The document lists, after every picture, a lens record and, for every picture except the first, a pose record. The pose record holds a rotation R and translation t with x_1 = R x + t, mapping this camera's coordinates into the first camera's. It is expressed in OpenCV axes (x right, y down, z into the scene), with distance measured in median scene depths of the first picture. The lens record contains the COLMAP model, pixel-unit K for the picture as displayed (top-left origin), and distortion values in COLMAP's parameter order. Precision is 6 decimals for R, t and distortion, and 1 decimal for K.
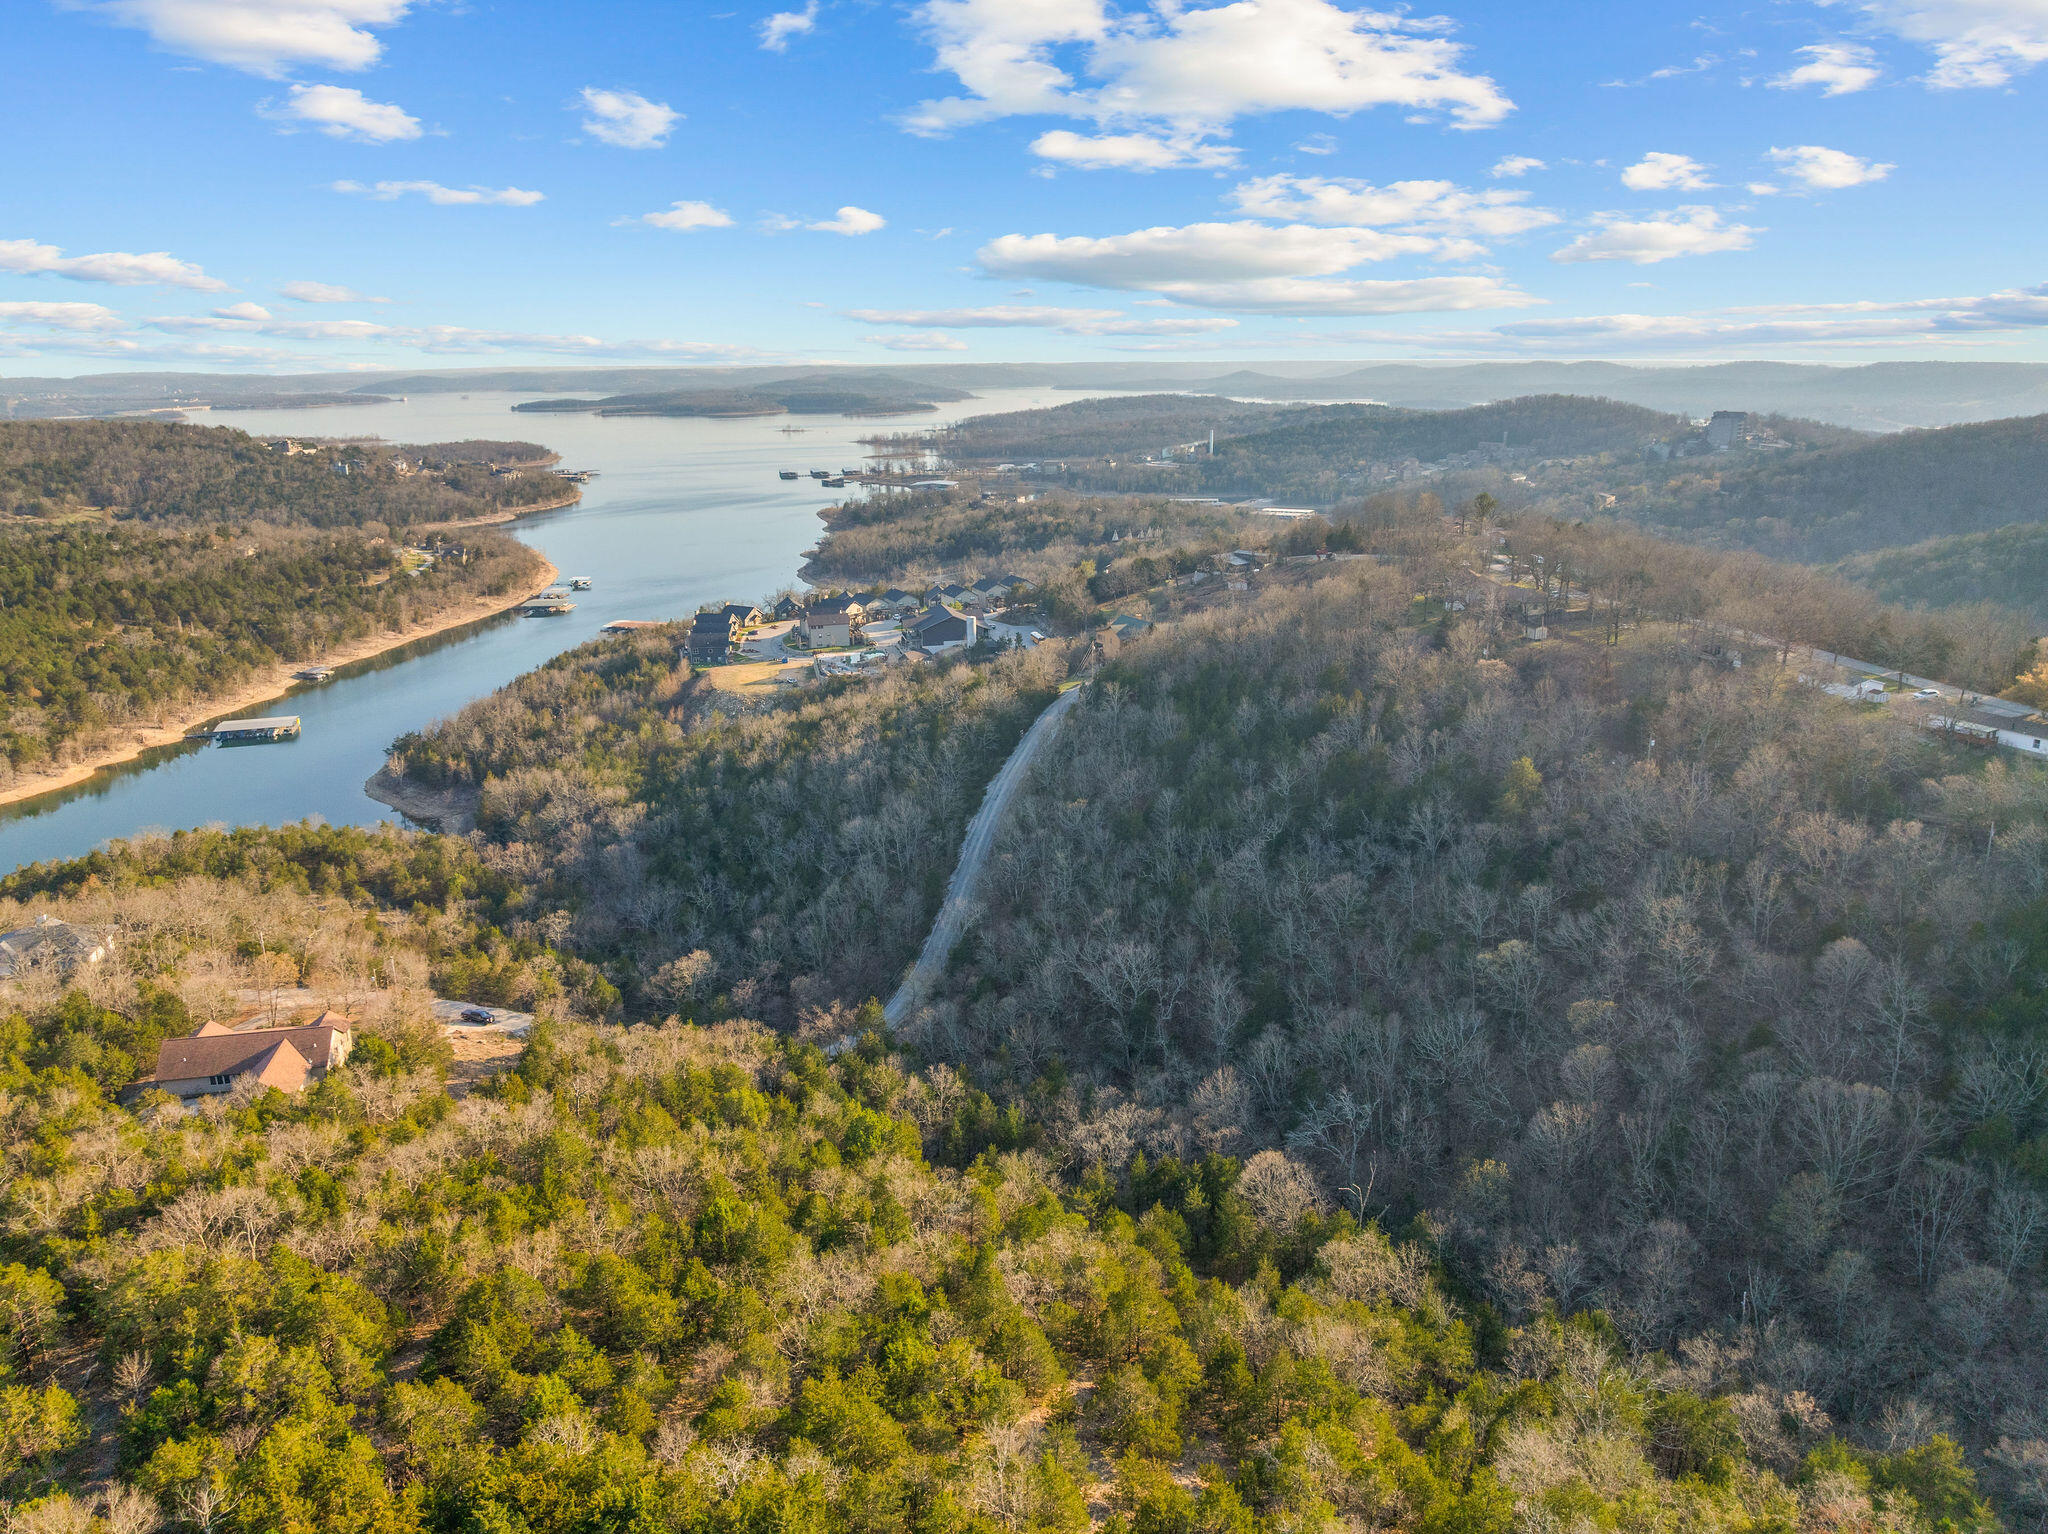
lens RADIAL K [[1443.2, 0, 1030.3], [0, 1443.2, 768.0], [0, 0, 1]] dist [-0.037932, -0.000617]
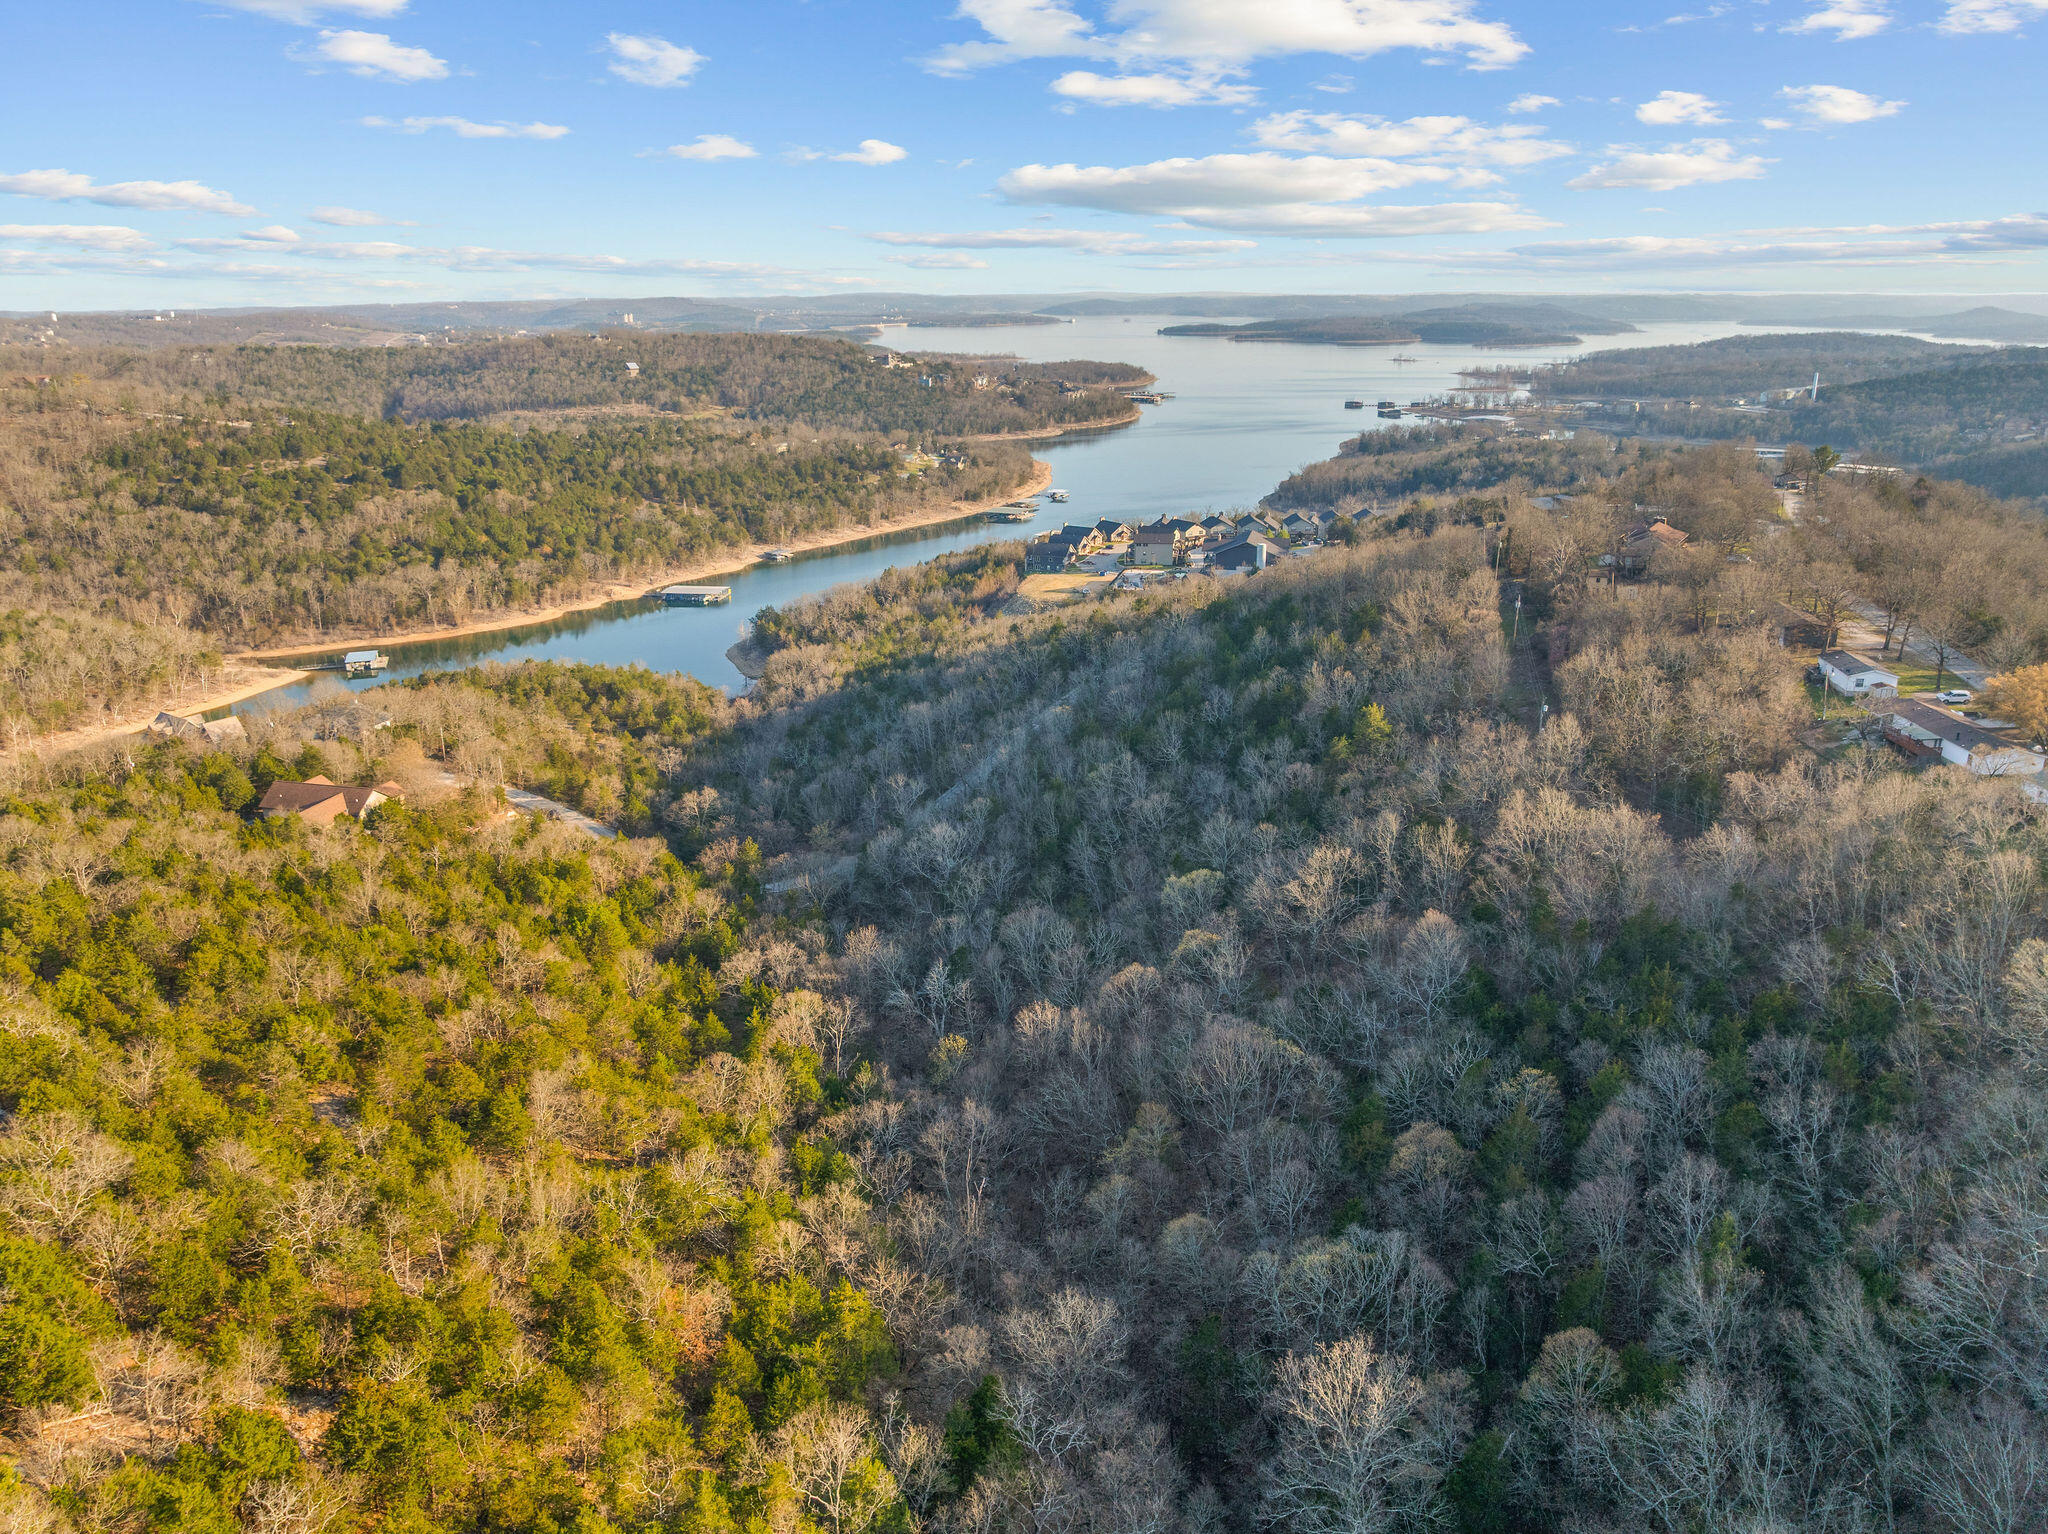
lens RADIAL K [[1443.2, 0, 1030.3], [0, 1443.2, 768.0], [0, 0, 1]] dist [-0.037932, -0.000617]
pose [[0.902457, 0.137348, -0.408299, 0.193409], [-0.117976, 0.990374, 0.072392, -0.003014], [0.414311, -0.017162, 0.909973, 0.009677]]
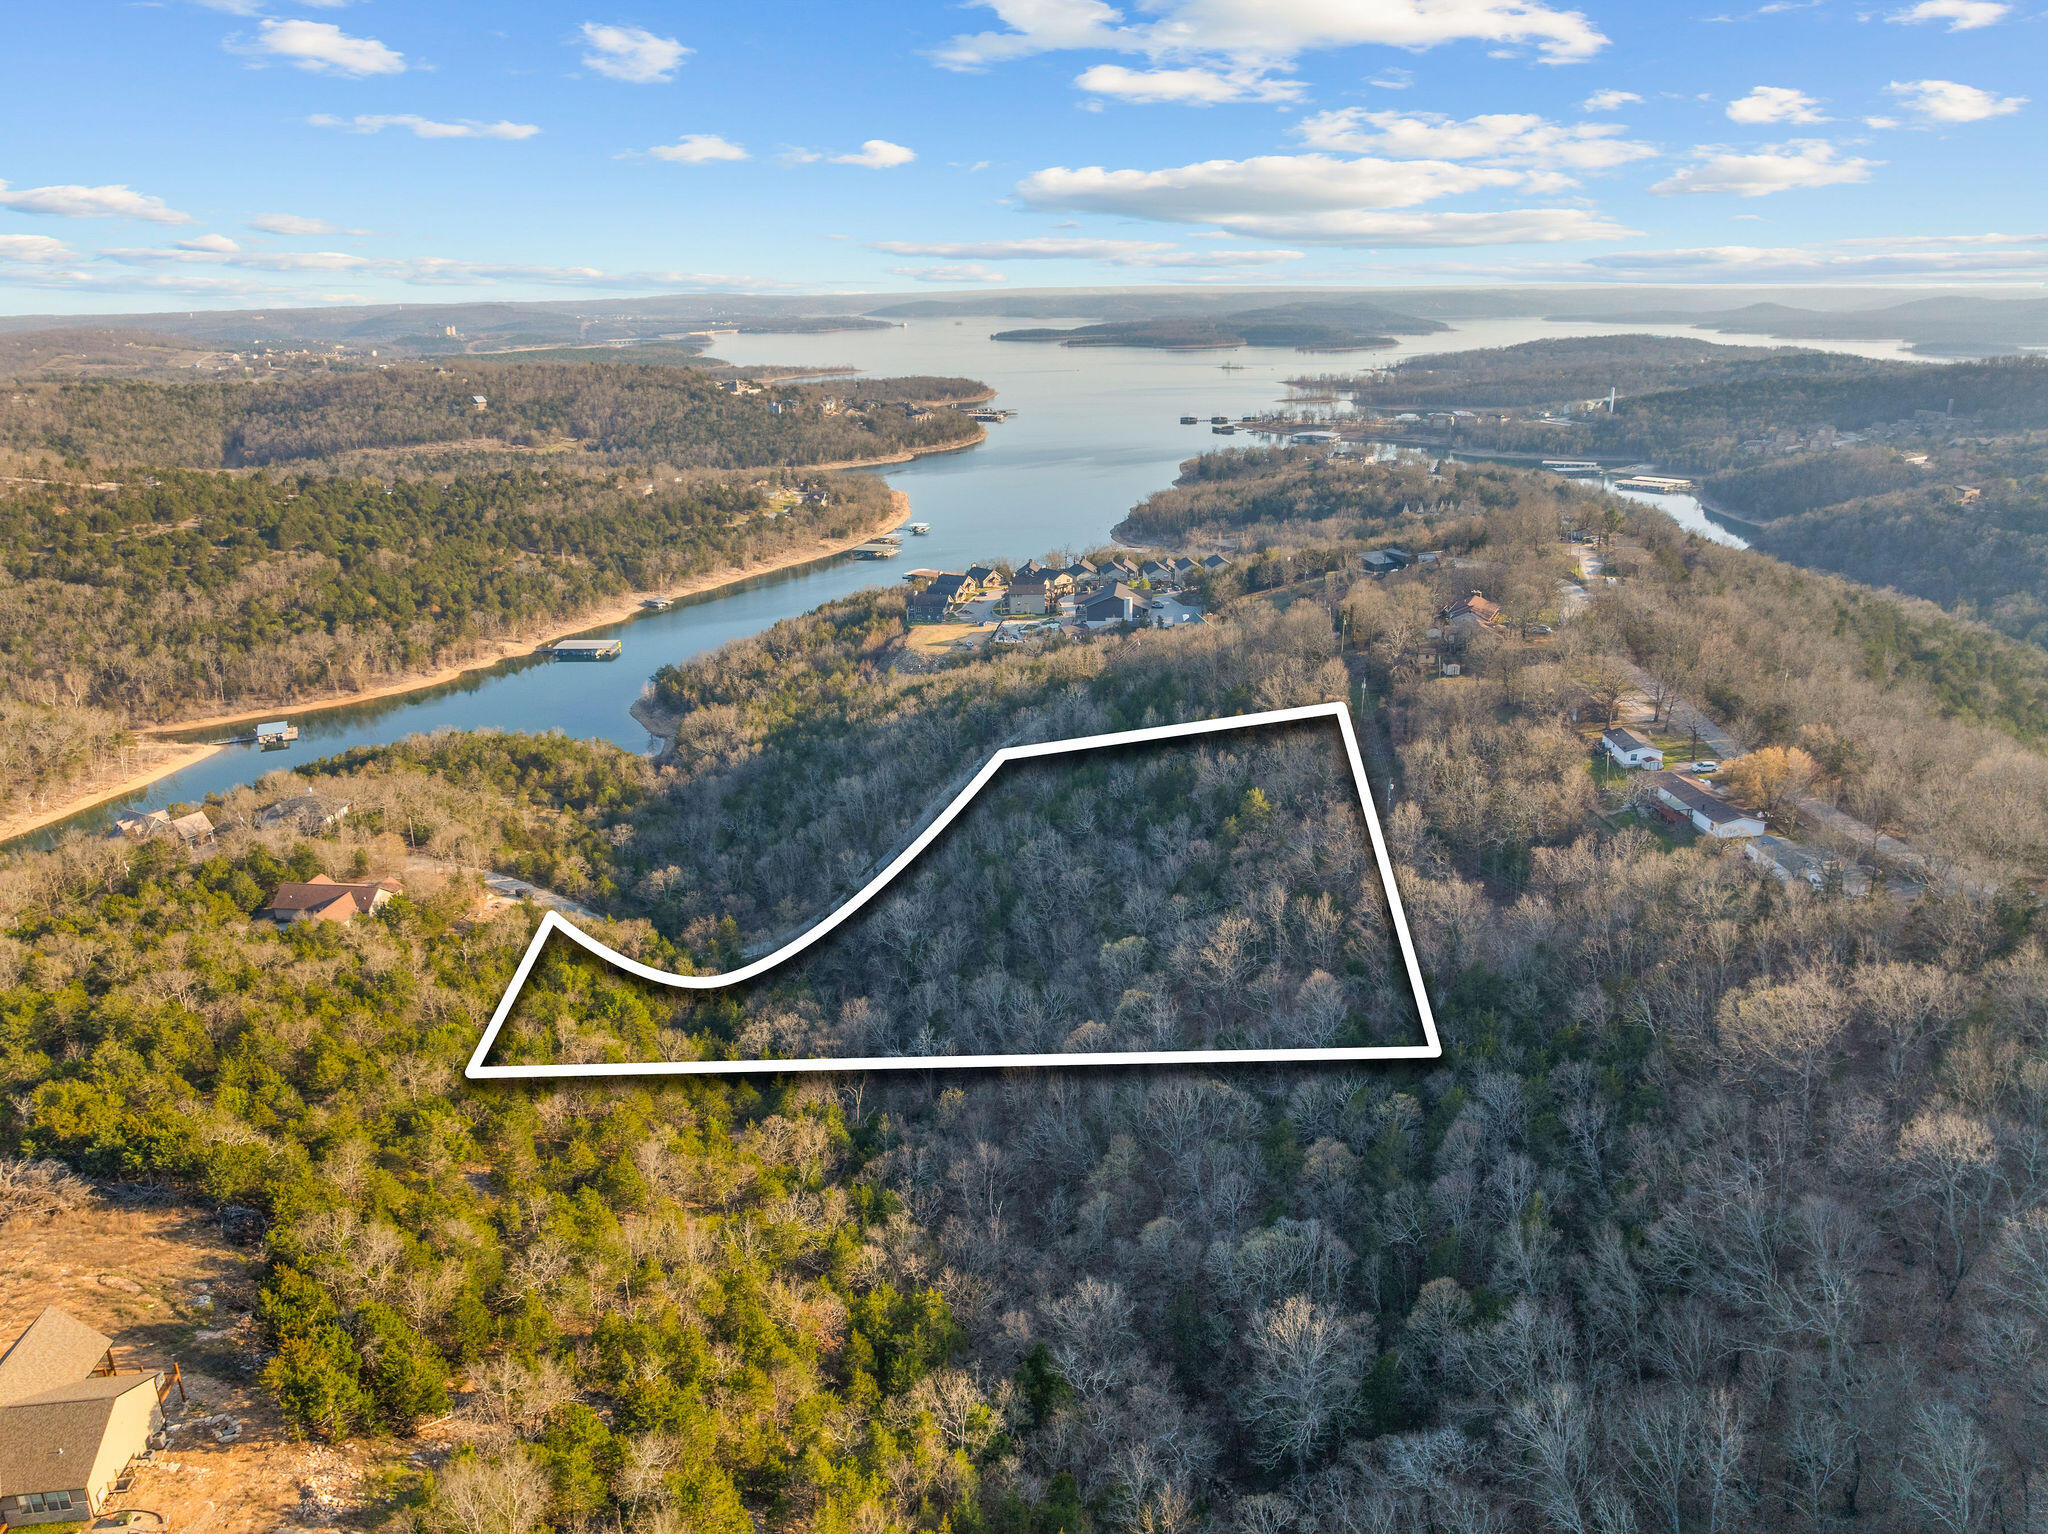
lens RADIAL K [[1443.2, 0, 1030.3], [0, 1443.2, 768.0], [0, 0, 1]] dist [-0.037932, -0.000617]
pose [[0.945671, 0.099266, -0.309602, 0.192592], [-0.083606, 0.994475, 0.063481, -0.030444], [0.314193, -0.034147, 0.948745, -0.065720]]
